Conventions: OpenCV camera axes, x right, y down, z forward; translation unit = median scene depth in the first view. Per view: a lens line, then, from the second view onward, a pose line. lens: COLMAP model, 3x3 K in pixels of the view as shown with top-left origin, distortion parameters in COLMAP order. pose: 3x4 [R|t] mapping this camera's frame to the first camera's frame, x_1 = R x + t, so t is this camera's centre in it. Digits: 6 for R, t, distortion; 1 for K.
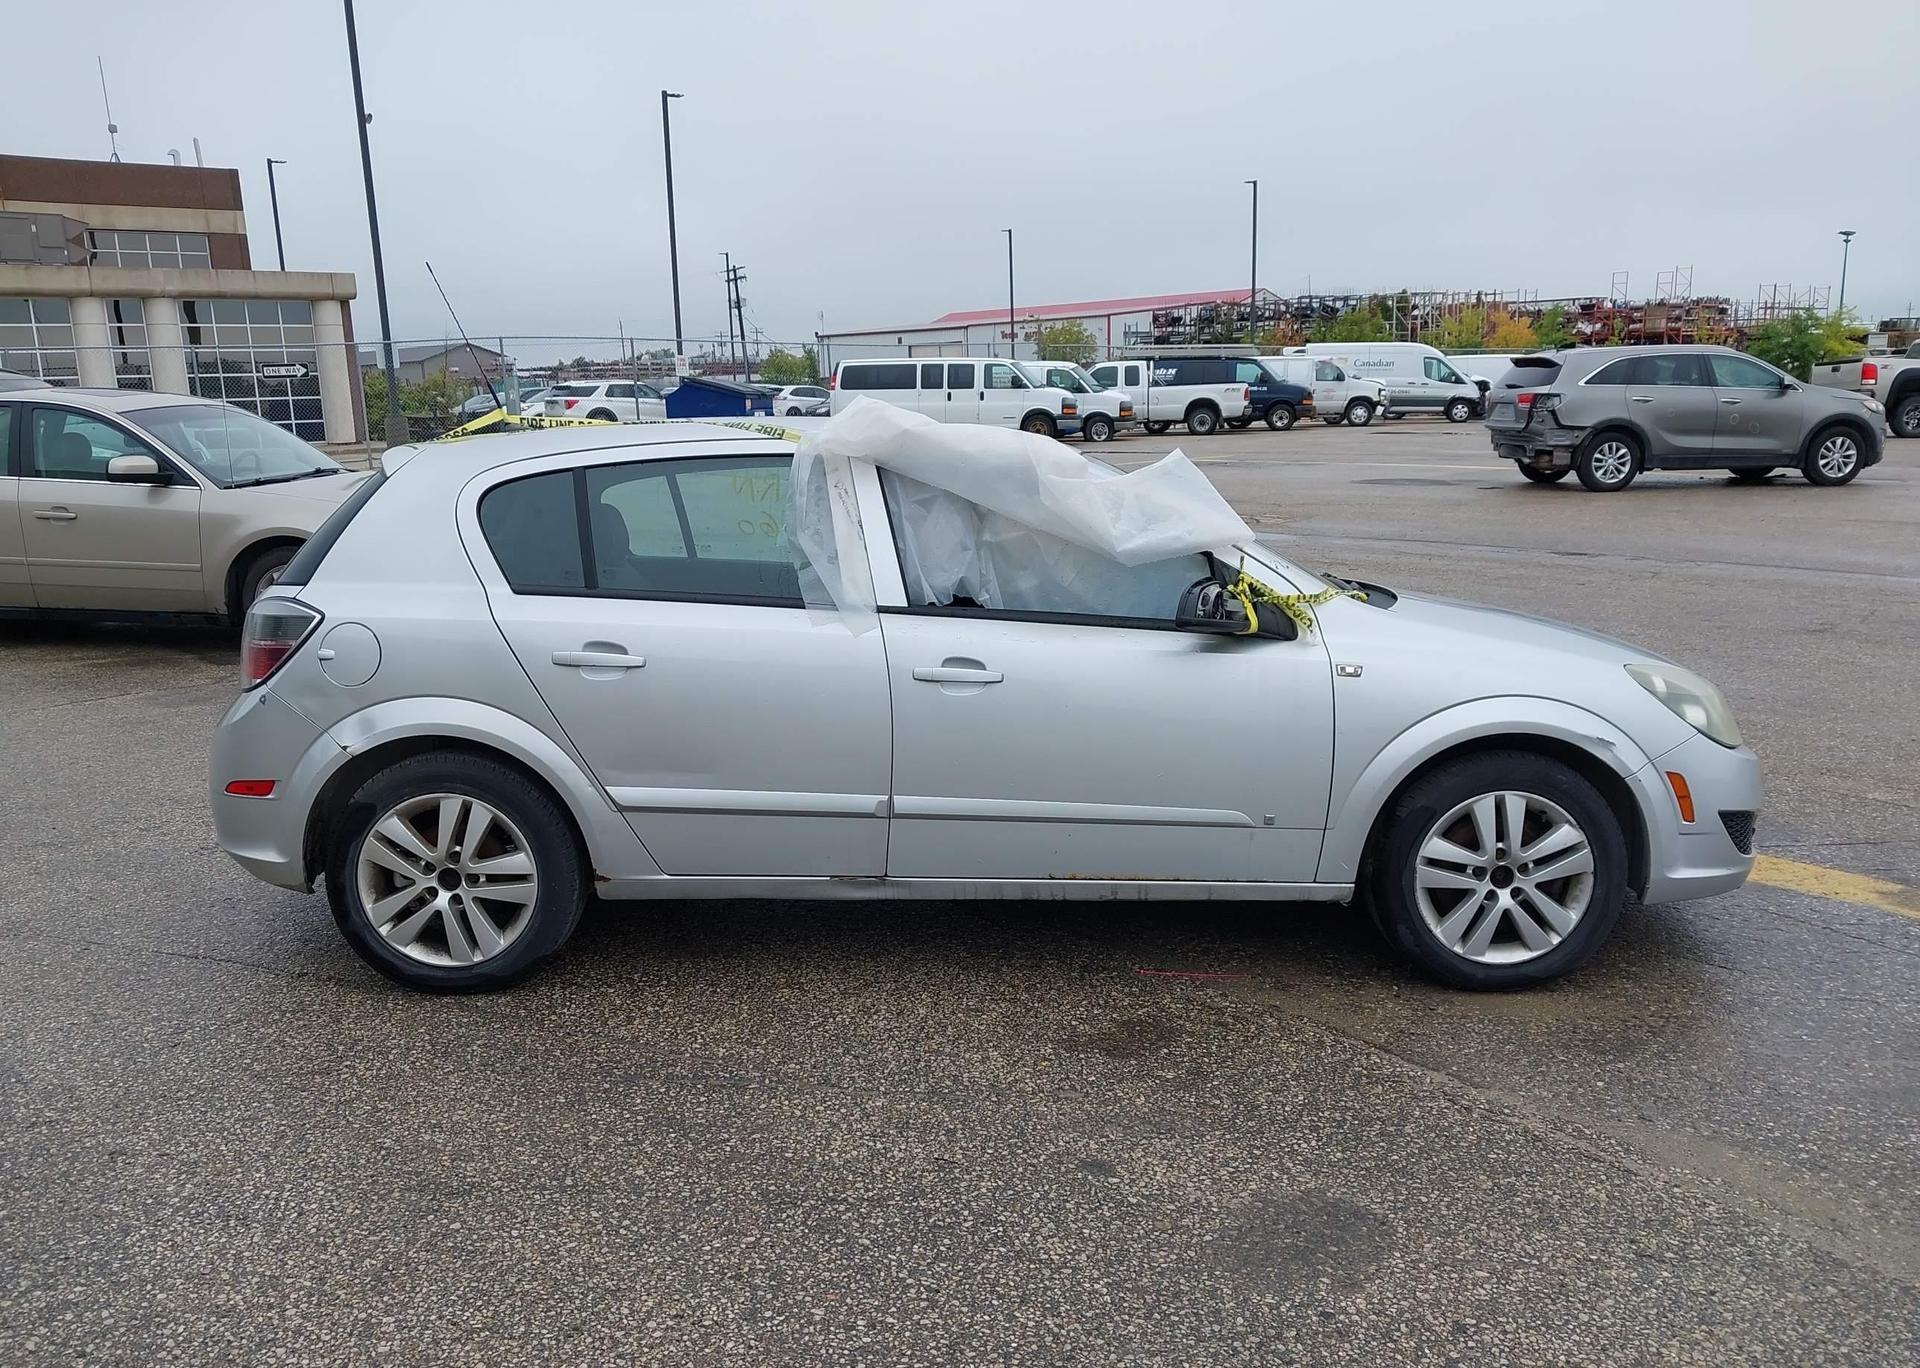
lens RADIAL K [[1542.9, 0, 952.5], [0, 1542.9, 681.5], [0, 0, 1]] dist [0.027314, -0.039171]
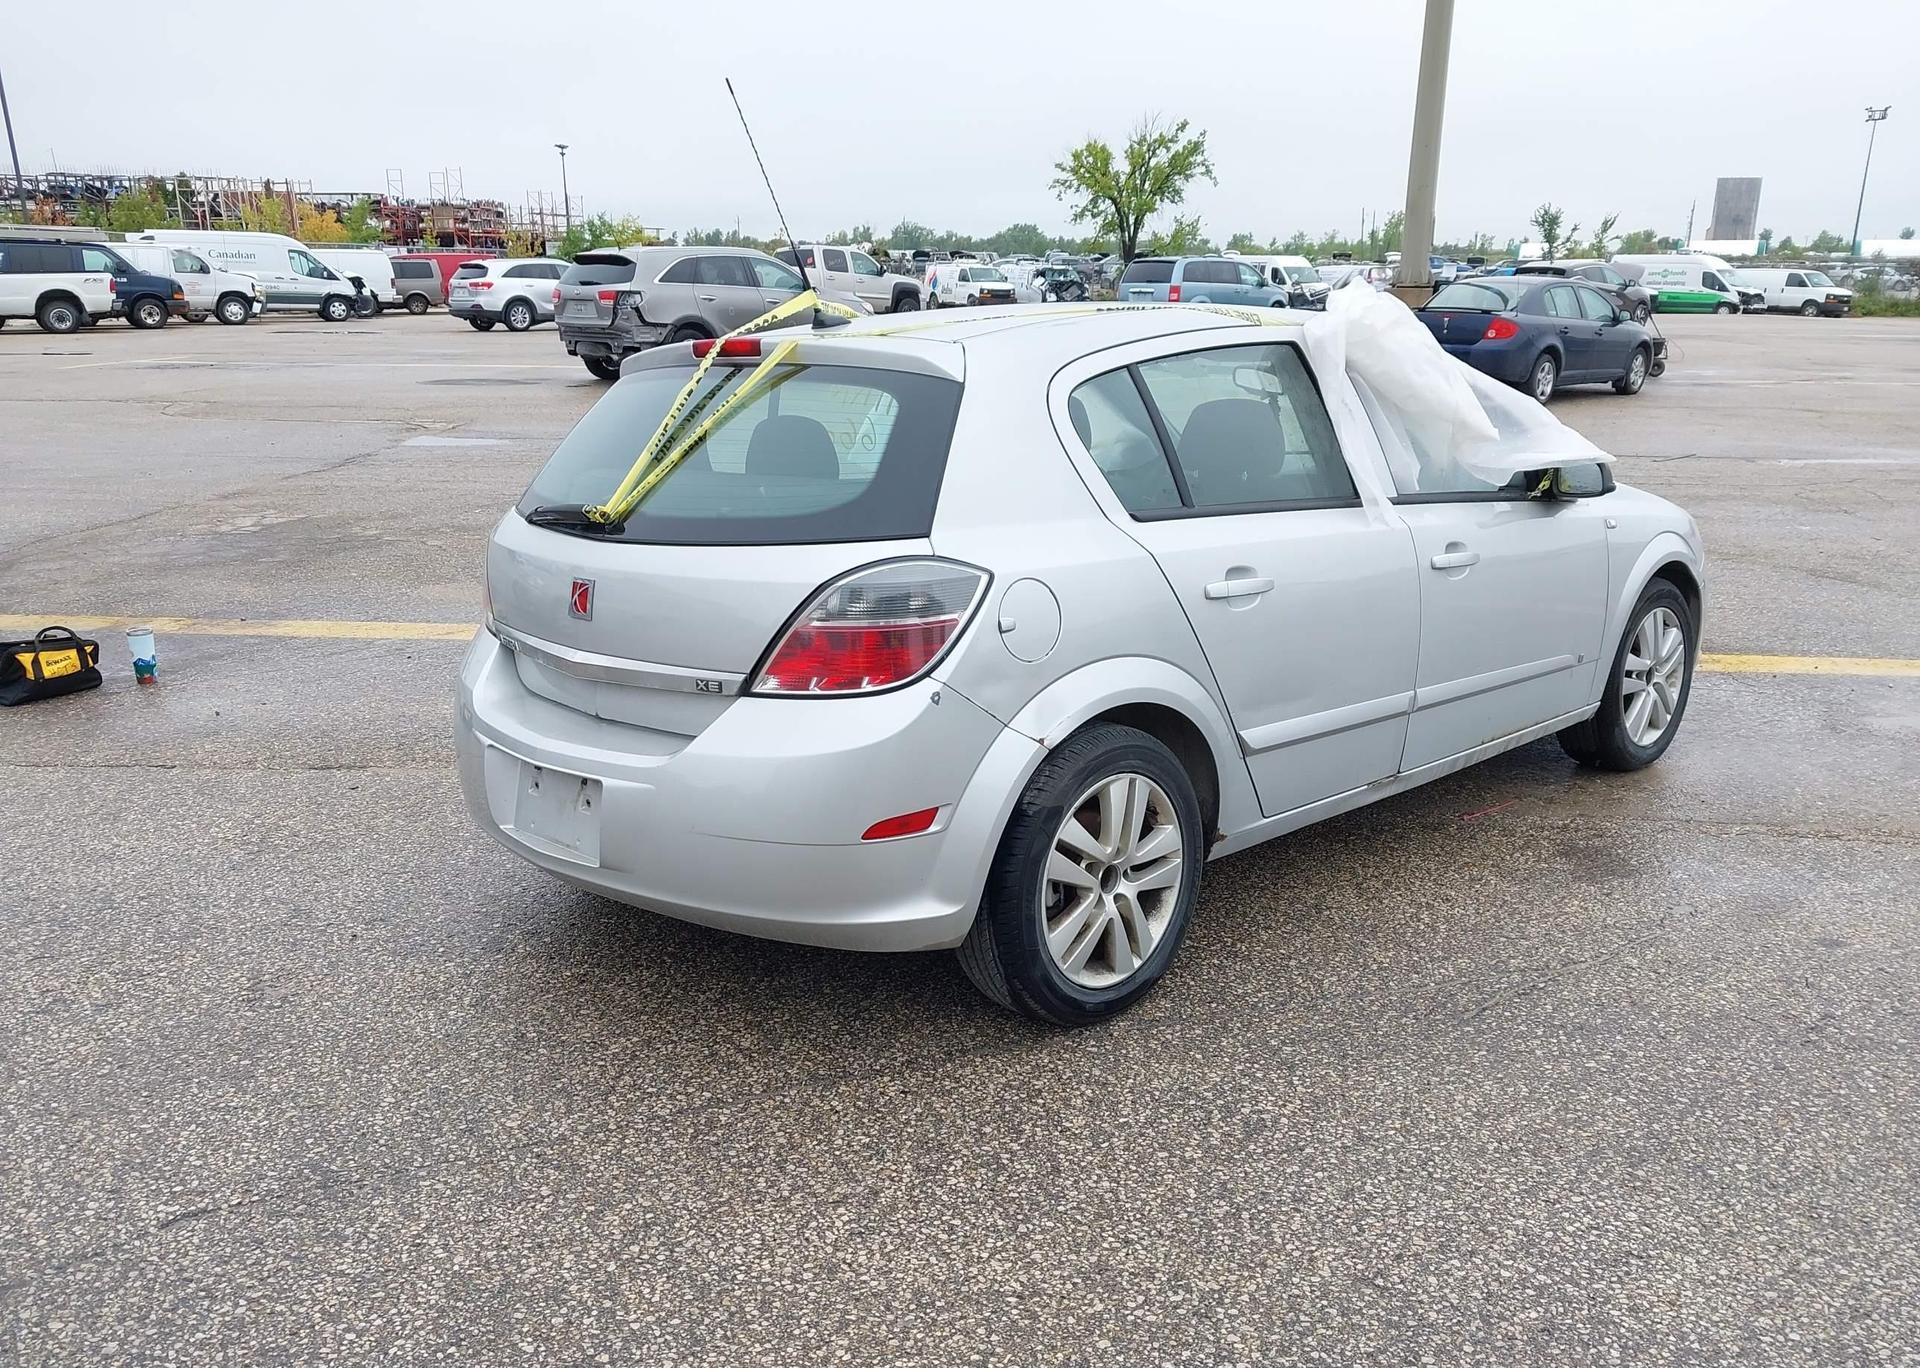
lens RADIAL K [[1542.9, 0, 947.9], [0, 1542.9, 691.8], [0, 0, 1]] dist [0.027314, -0.039171]
pose [[0.719535, -0.161975, 0.675303, -0.200743], [0.115155, 0.986786, 0.113989, -0.015792], [-0.684842, -0.004255, 0.728679, 0.101924]]
